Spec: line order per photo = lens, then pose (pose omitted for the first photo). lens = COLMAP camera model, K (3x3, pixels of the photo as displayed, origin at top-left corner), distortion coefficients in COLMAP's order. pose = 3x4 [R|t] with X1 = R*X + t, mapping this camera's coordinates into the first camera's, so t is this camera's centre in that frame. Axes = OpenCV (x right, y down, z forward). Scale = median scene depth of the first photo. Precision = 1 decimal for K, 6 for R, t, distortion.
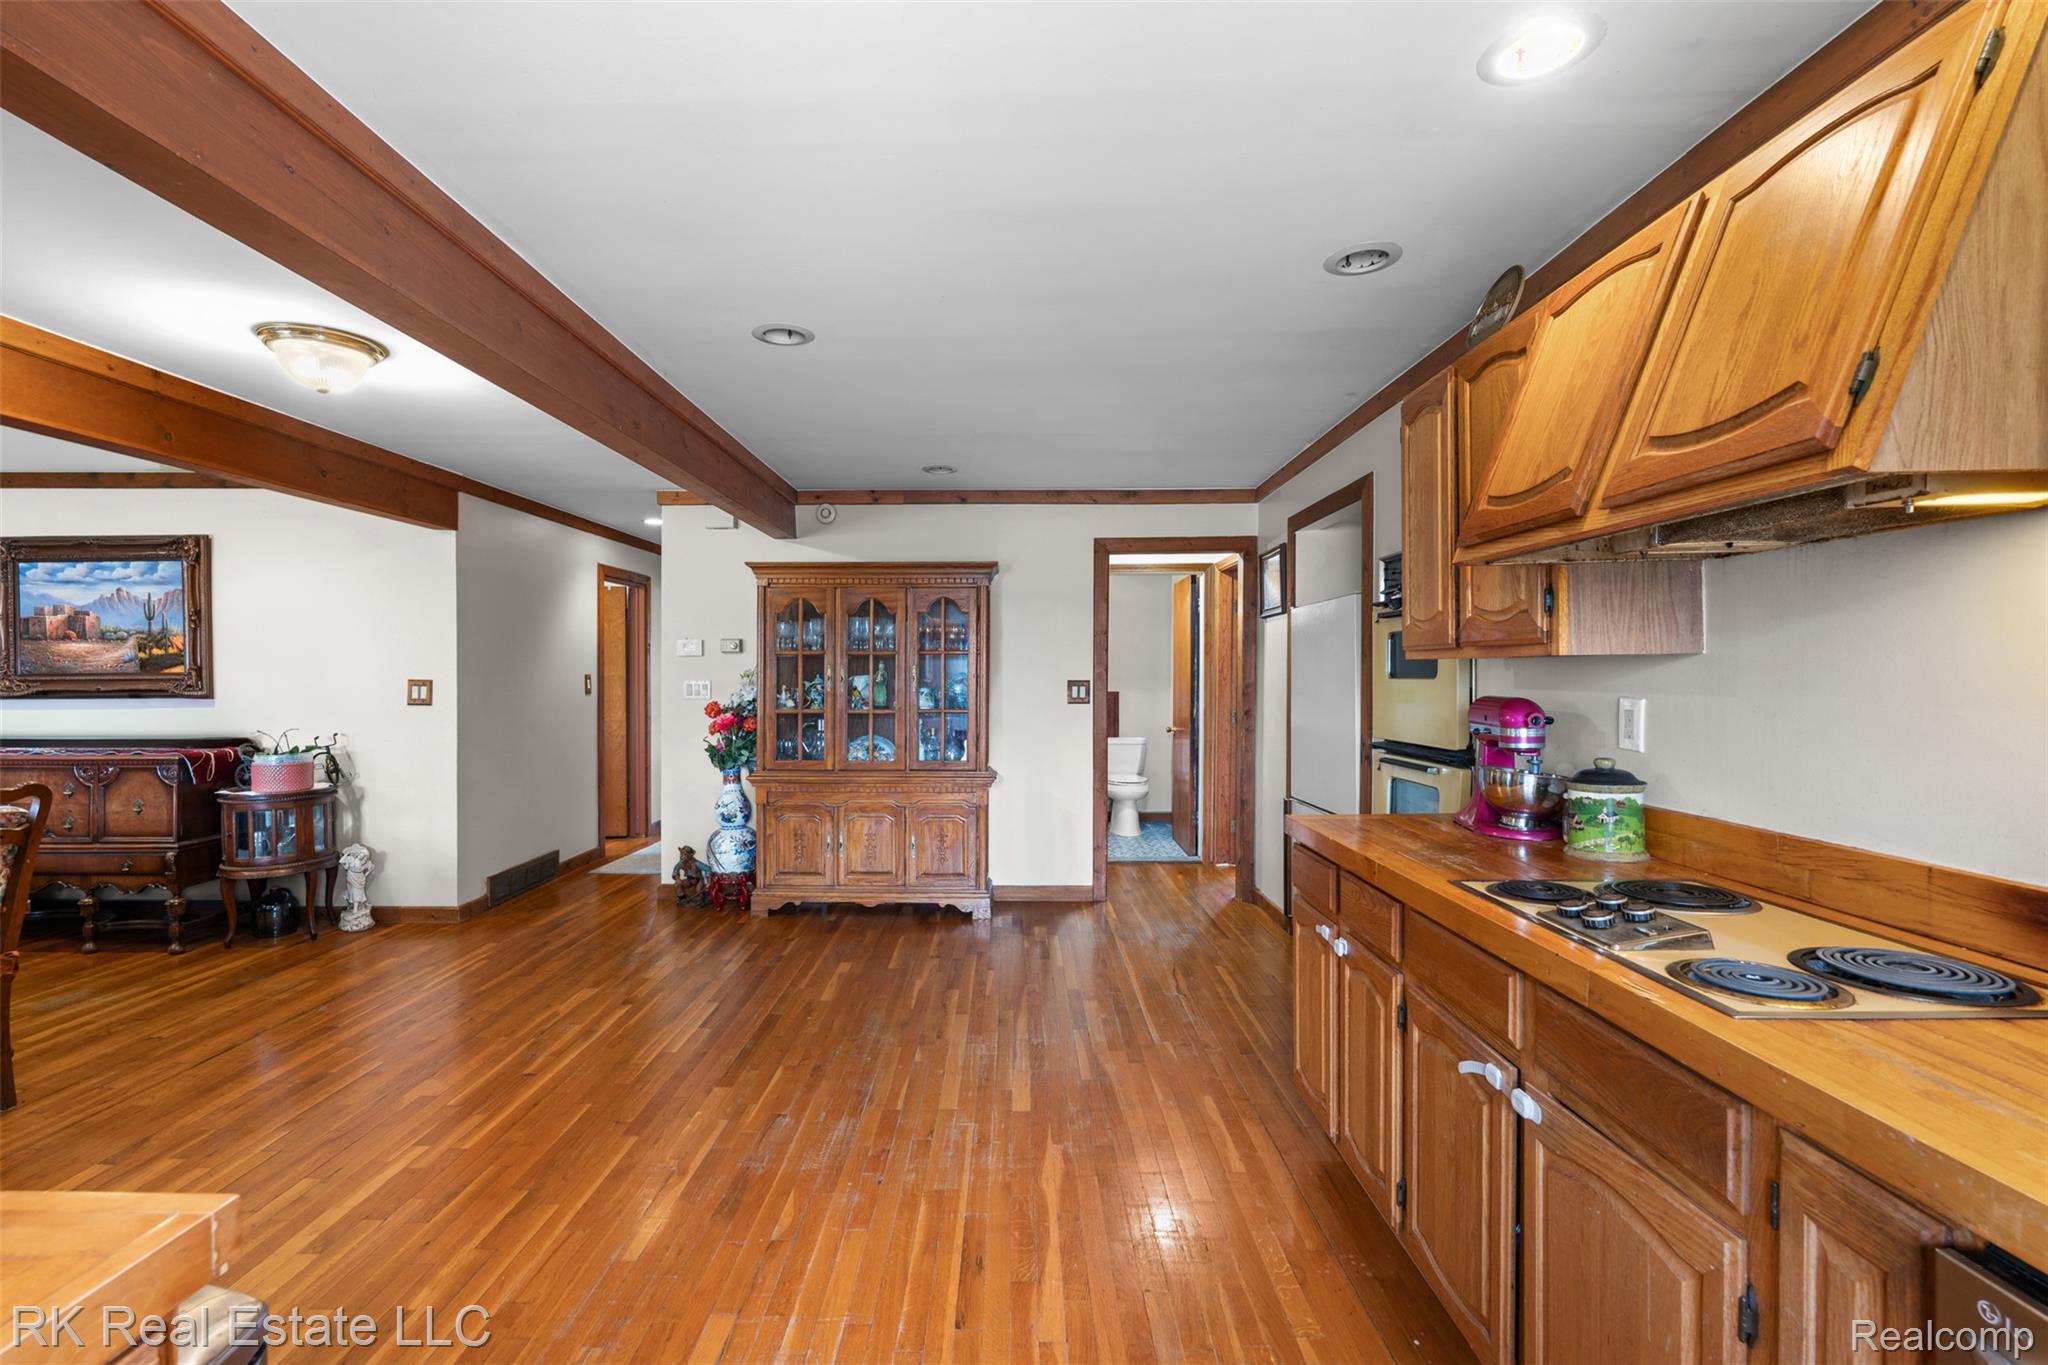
lens RADIAL K [[921.6, 0, 1001.3], [0, 921.6, 680.1], [0, 0, 1]] dist [-0.000435, 0.000057]
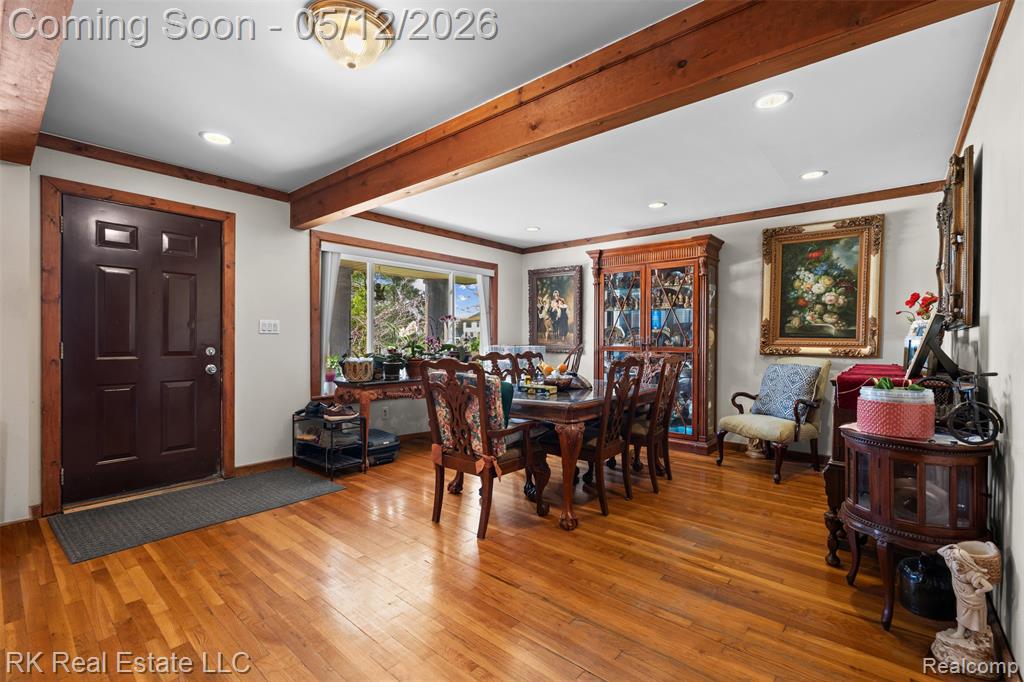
lens RADIAL K [[451.8, 0, 513.7], [0, 451.8, 345.3], [0, 0, 1]] dist [-0.001742, 0.000055]
pose [[-0.636012, 0.008577, -0.771631, -0.239381], [-0.011180, 0.999731, 0.020327, 0.034399], [0.771598, 0.021555, -0.635745, 0.954199]]
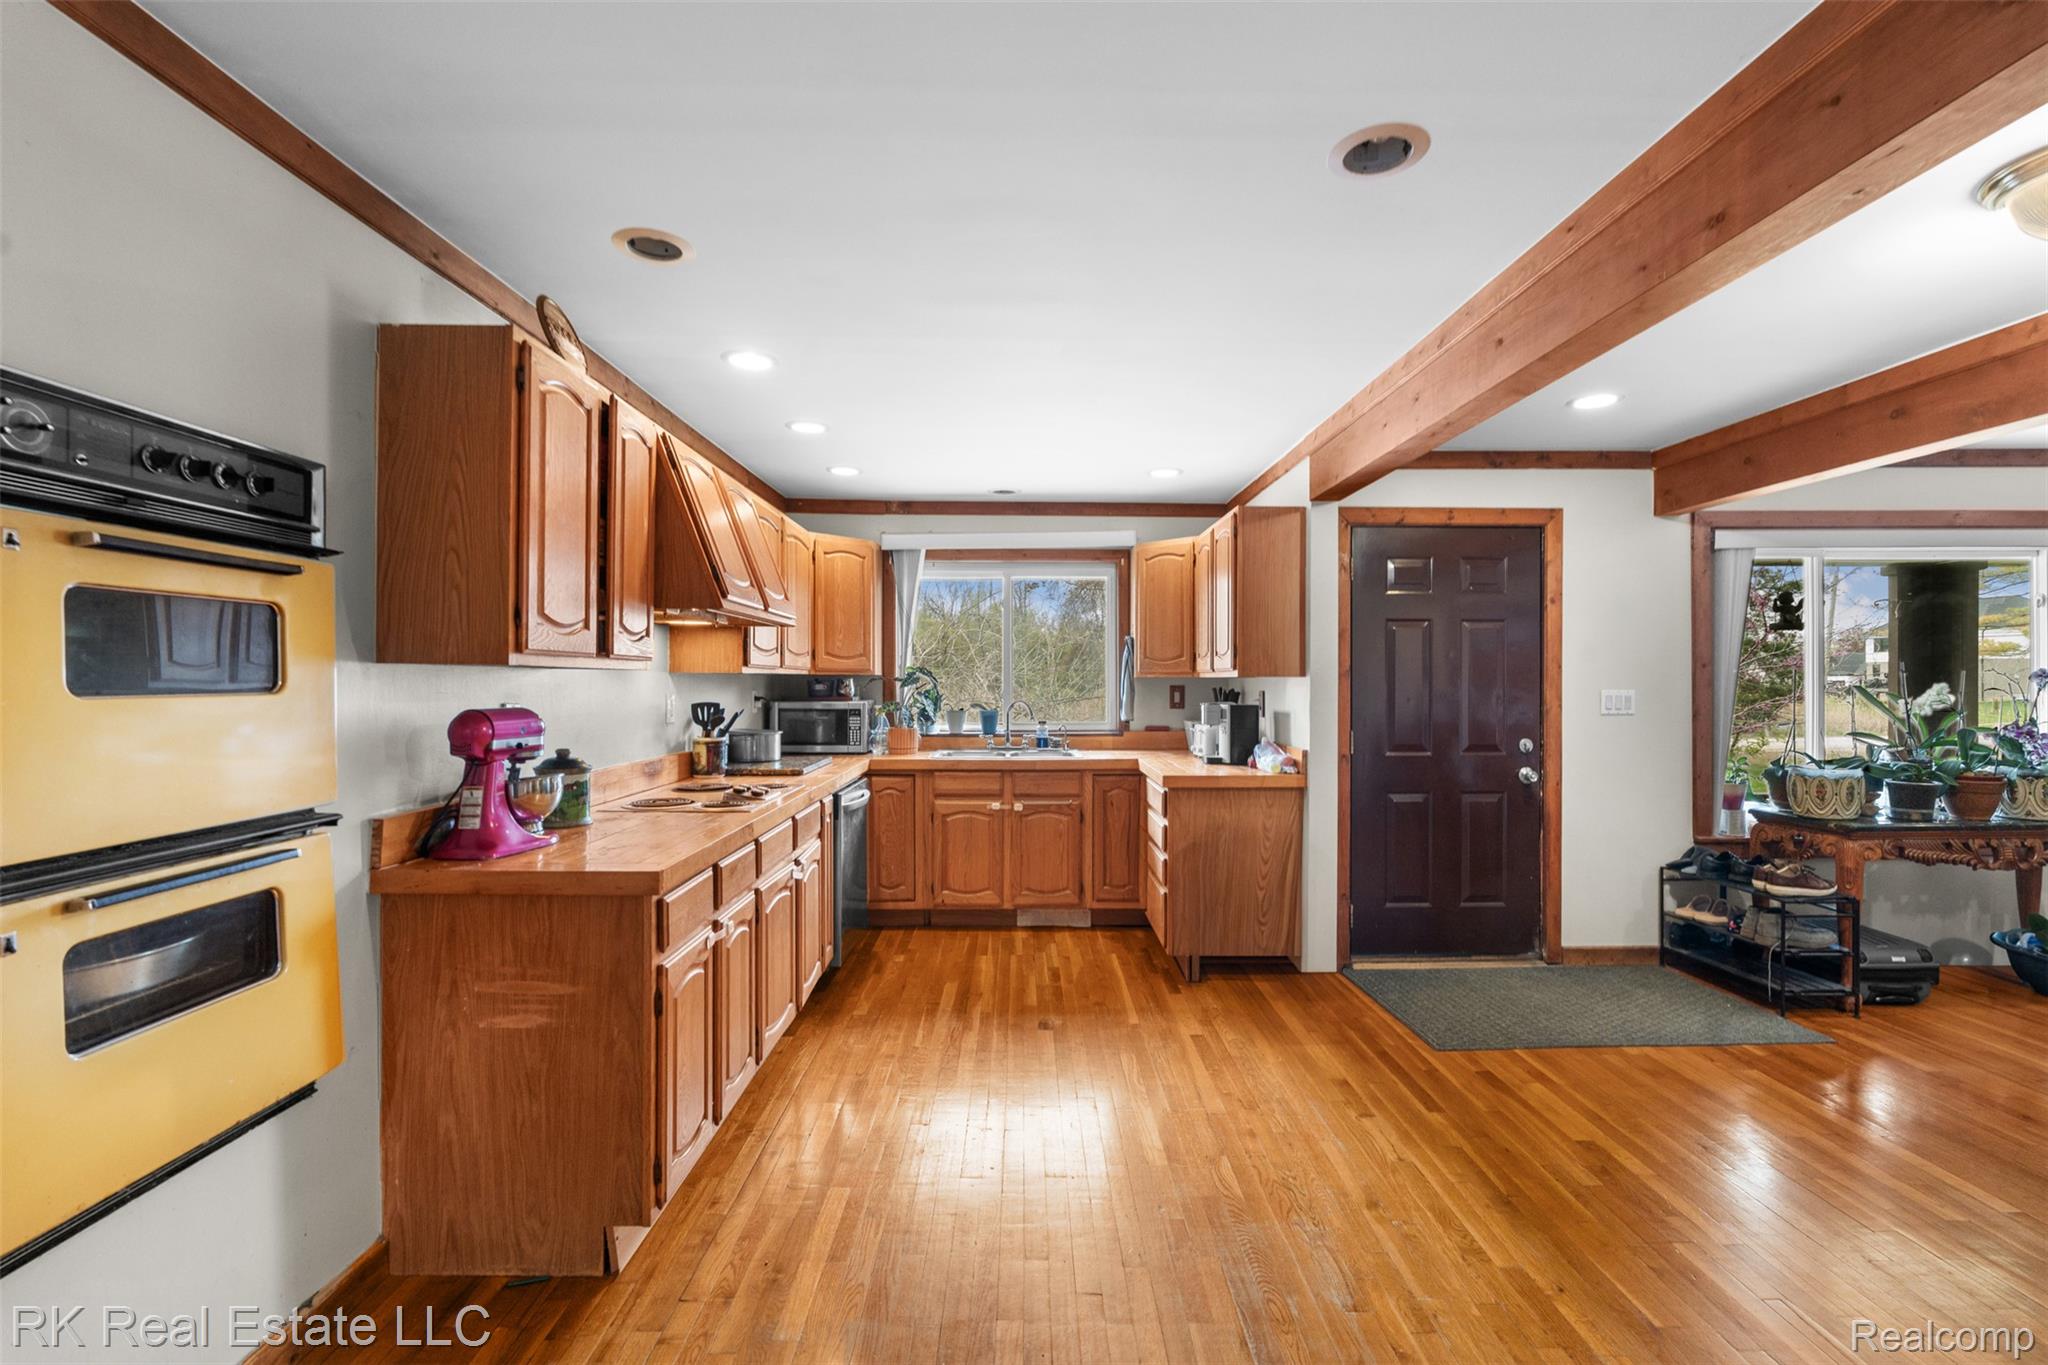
lens RADIAL K [[896.6, 0, 1028.5], [0, 896.6, 680.6], [0, 0, 1]] dist [-0.003820, -0.000348]
pose [[-0.999630, 0.004248, -0.026855, 0.014876], [0.004053, 0.999965, 0.007306, -0.006668], [0.026885, 0.007195, -0.999613, 0.966449]]
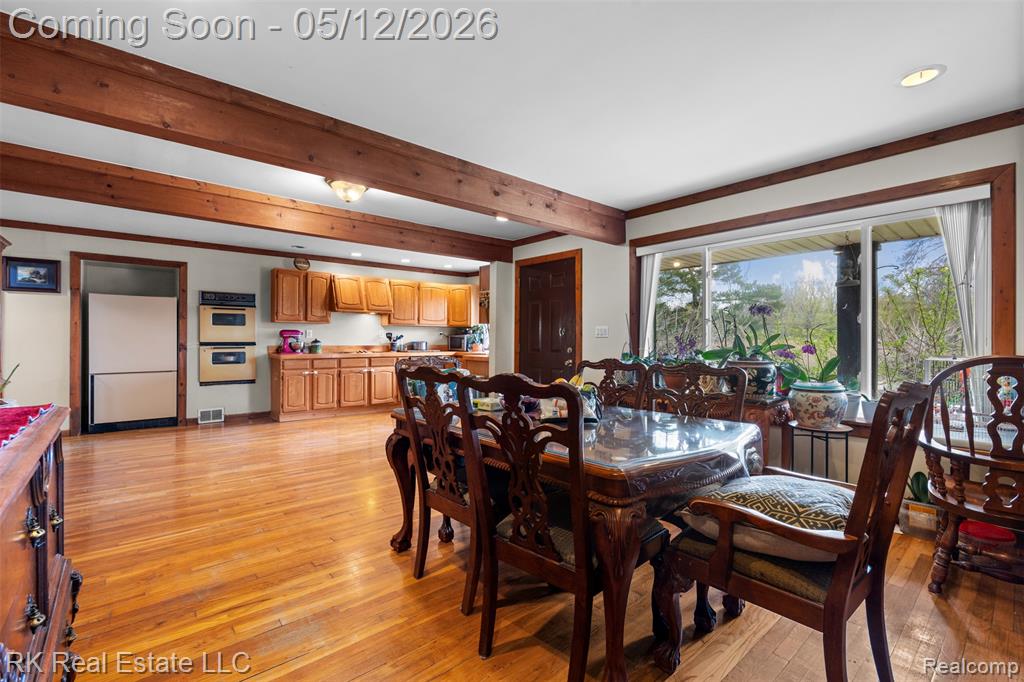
lens RADIAL K [[448.3, 0, 514.2], [0, 448.3, 340.1], [0, 0, 1]] dist [-0.003820, -0.000348]
pose [[-0.660994, -0.001993, 0.750389, -1.182102], [0.002204, 0.999987, 0.004597, 0.035667], [-0.750388, 0.004693, -0.660981, 0.888513]]
